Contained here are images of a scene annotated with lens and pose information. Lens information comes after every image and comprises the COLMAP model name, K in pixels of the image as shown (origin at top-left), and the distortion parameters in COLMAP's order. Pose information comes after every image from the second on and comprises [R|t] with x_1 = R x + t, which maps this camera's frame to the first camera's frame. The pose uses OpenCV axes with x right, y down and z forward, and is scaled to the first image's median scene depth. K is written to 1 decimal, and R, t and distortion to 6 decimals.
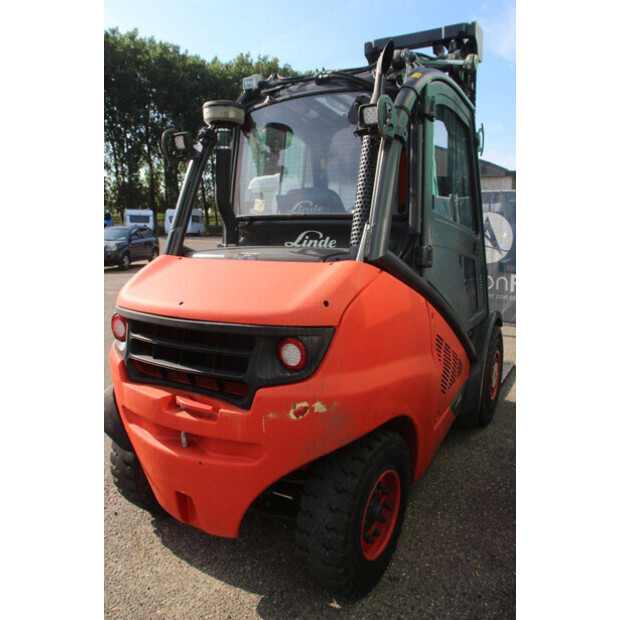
lens RADIAL K [[500.8, 0, 310.9], [0, 500.8, 308.5], [0, 0, 1]] dist [-0.110449, 0.052871]
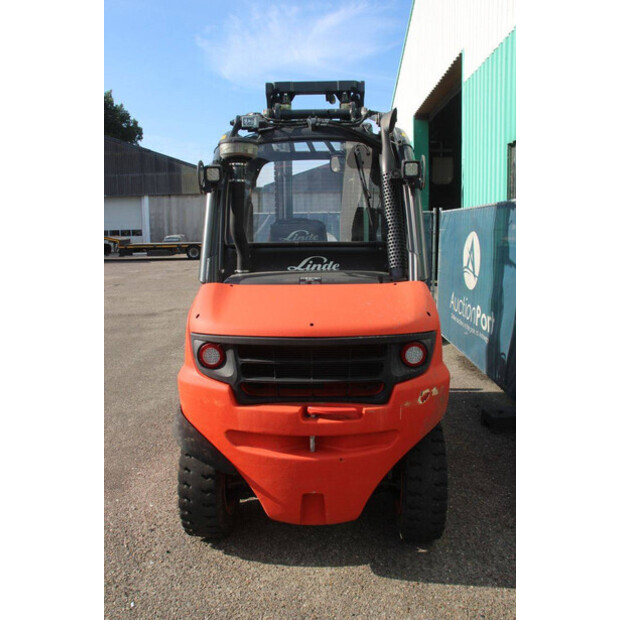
lens RADIAL K [[500.8, 0, 315.7], [0, 500.8, 311.9], [0, 0, 1]] dist [-0.110449, 0.052871]
pose [[0.869727, -0.075923, 0.487658, -0.770173], [0.087416, 0.996172, -0.000811, -0.035445], [-0.485730, 0.043334, 0.873034, -0.009371]]
